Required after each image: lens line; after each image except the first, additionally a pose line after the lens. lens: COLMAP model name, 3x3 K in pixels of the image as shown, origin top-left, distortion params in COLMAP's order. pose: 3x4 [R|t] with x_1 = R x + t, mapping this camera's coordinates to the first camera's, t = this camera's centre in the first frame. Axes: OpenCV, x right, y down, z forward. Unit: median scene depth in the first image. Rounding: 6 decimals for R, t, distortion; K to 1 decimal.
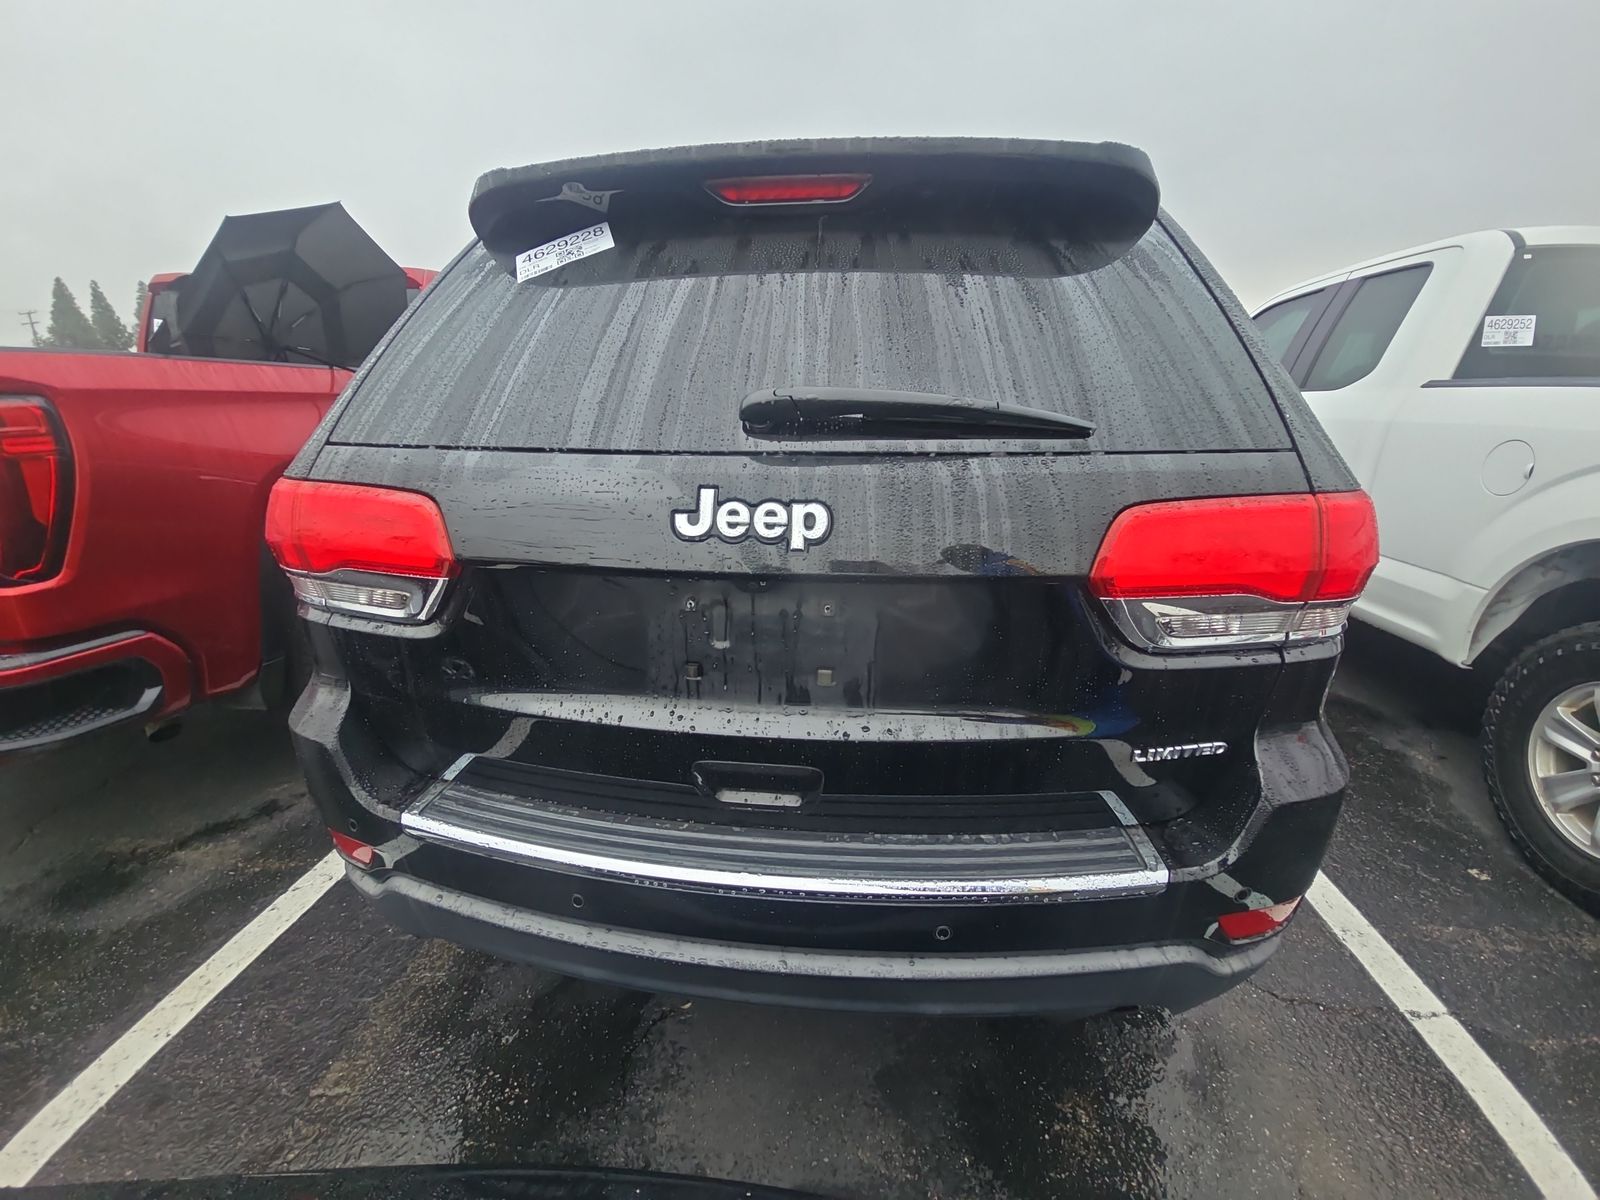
lens RADIAL K [[658.2, 0, 809.1], [0, 658.2, 585.8], [0, 0, 1]] dist [0.001413, -0.000105]
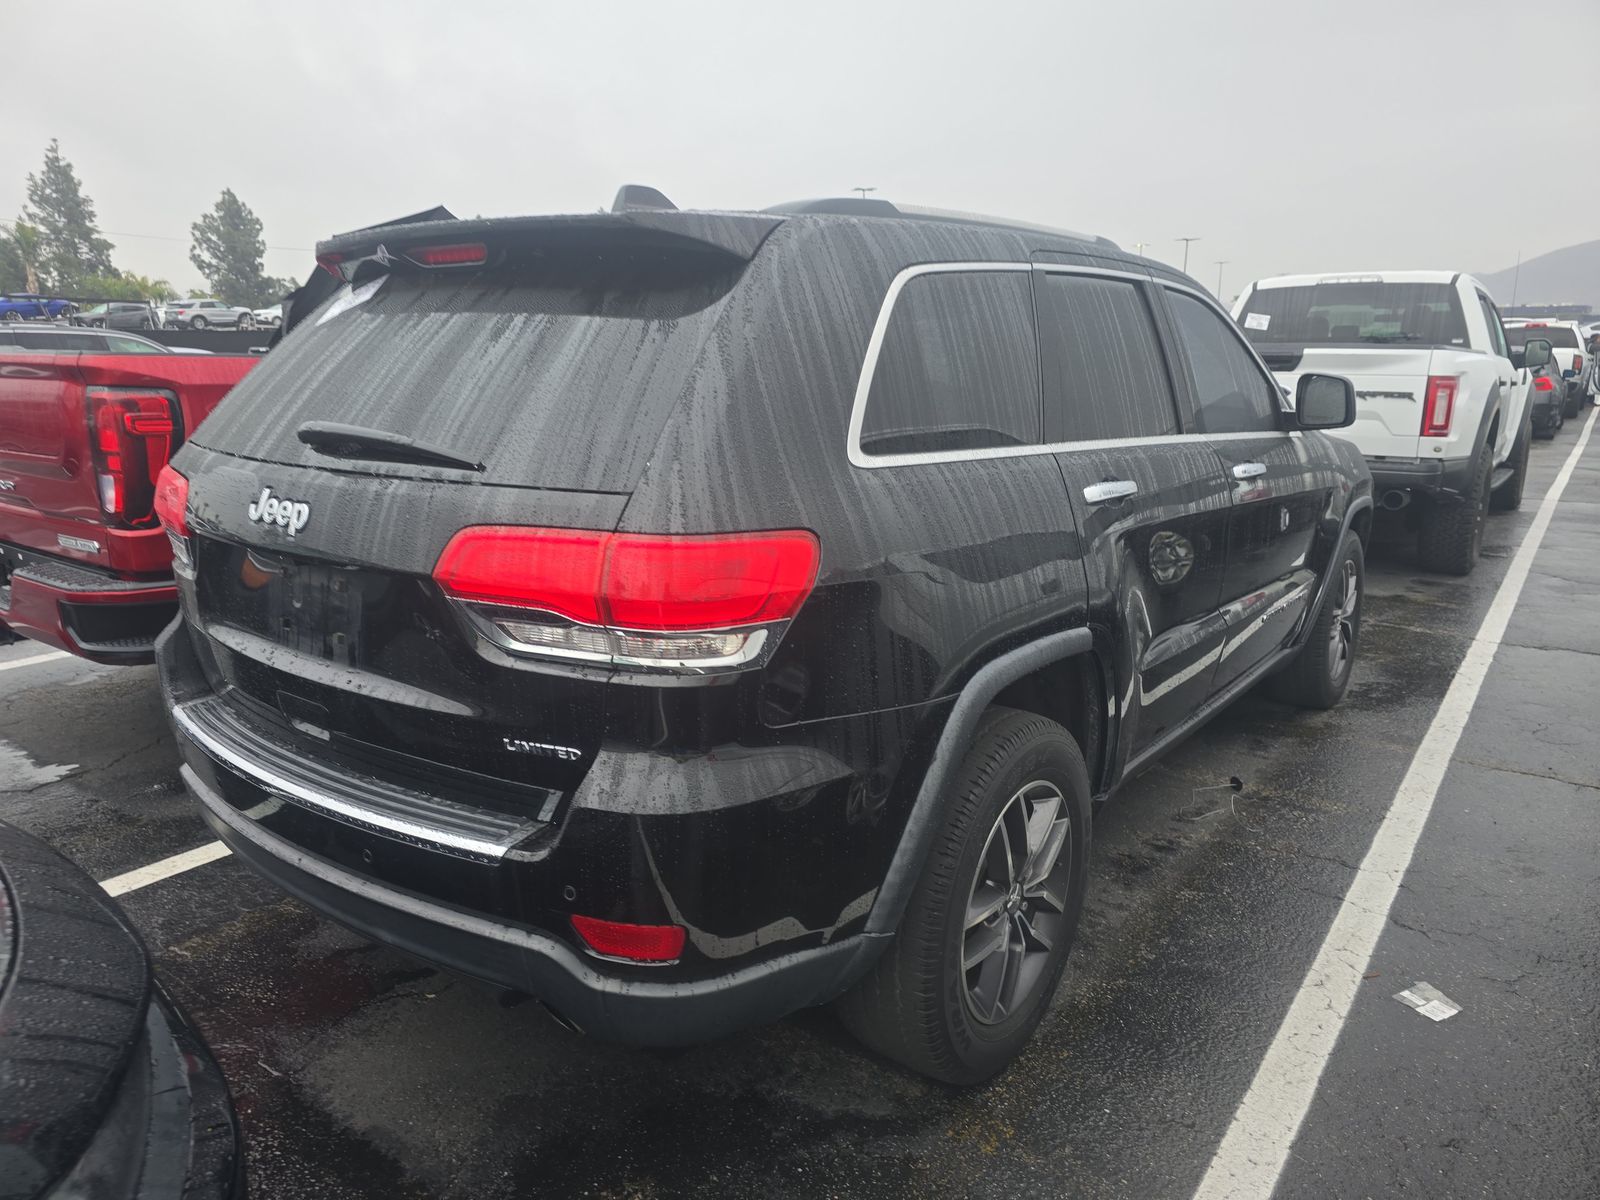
lens RADIAL K [[1073.8, 0, 802.5], [0, 1073.8, 605.5], [0, 0, 1]] dist [0.036496, -0.008527]
pose [[0.860409, 0.126407, -0.493678, 1.791520], [-0.156283, 0.987519, -0.019524, -0.026592], [0.485049, 0.093952, 0.869426, -0.404795]]
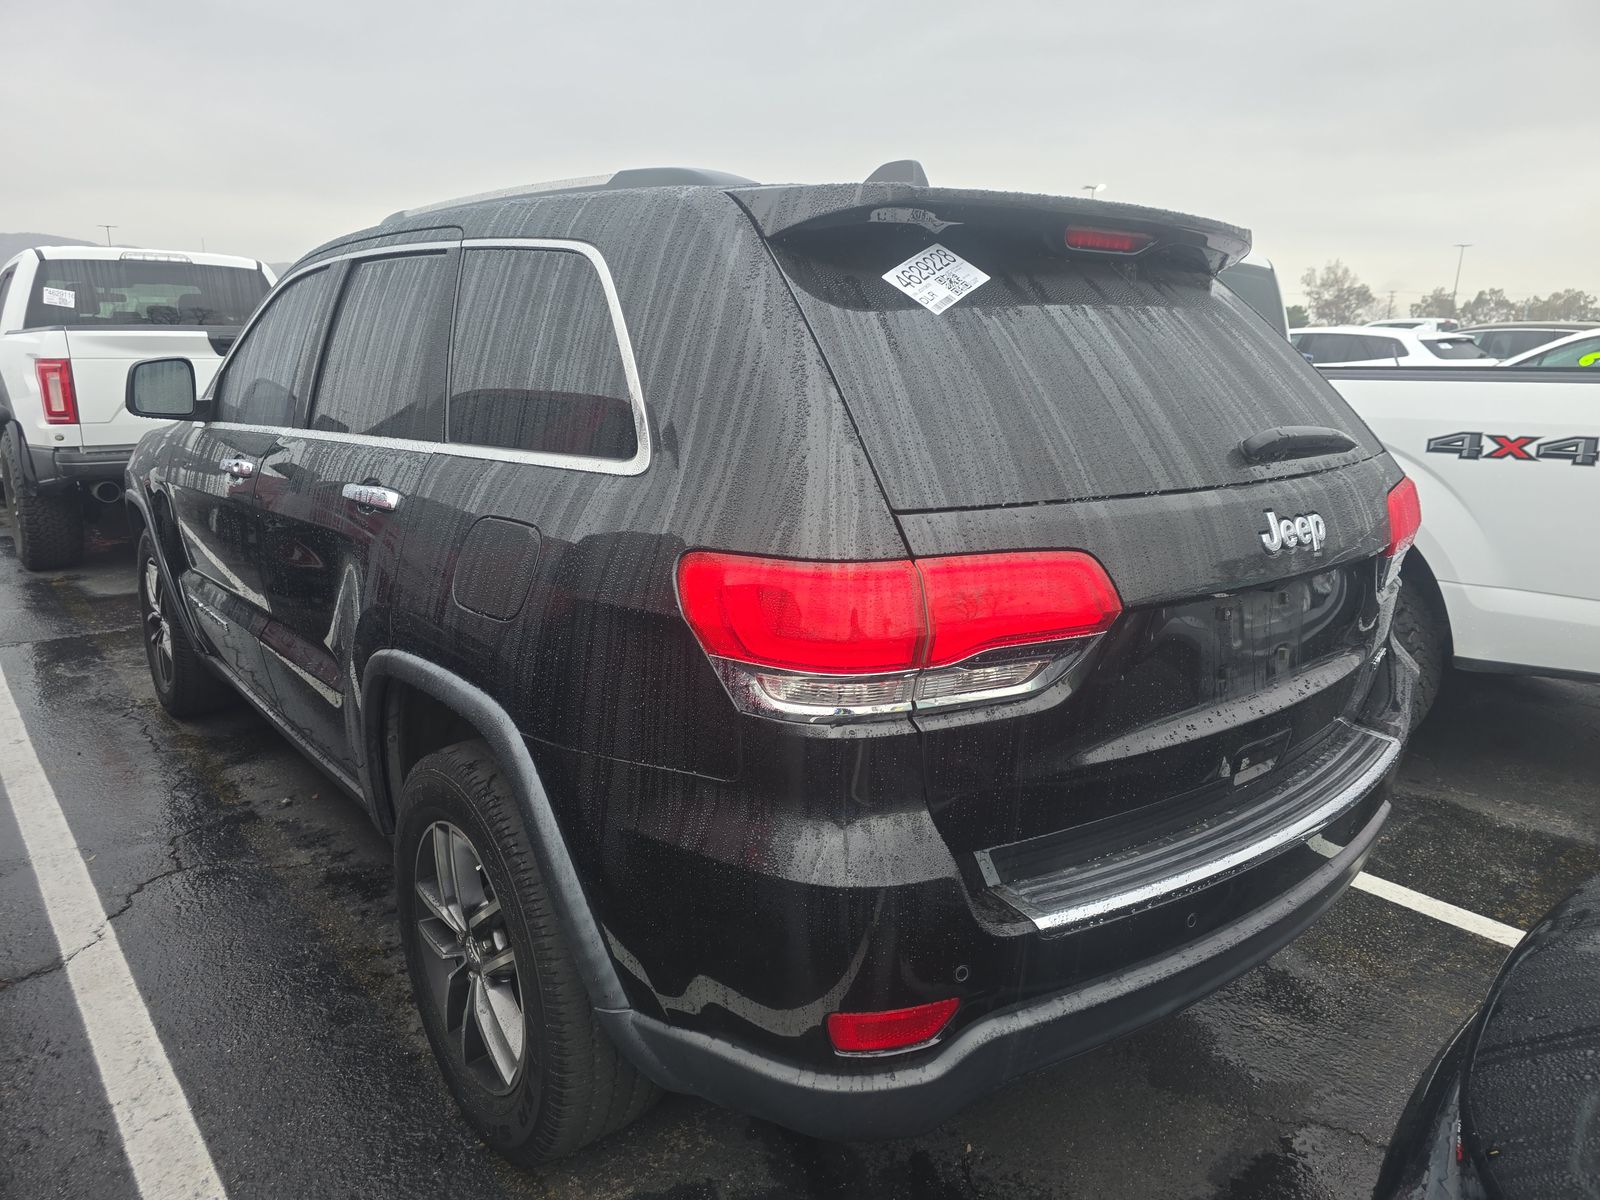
lens RADIAL K [[1073.8, 0, 798.9], [0, 1073.8, 600.8], [0, 0, 1]] dist [0.036496, -0.008527]
pose [[0.695371, -0.157805, 0.701111, -1.948480], [0.196485, 0.980169, 0.025739, -0.183668], [-0.691269, 0.119860, 0.712588, 0.160165]]
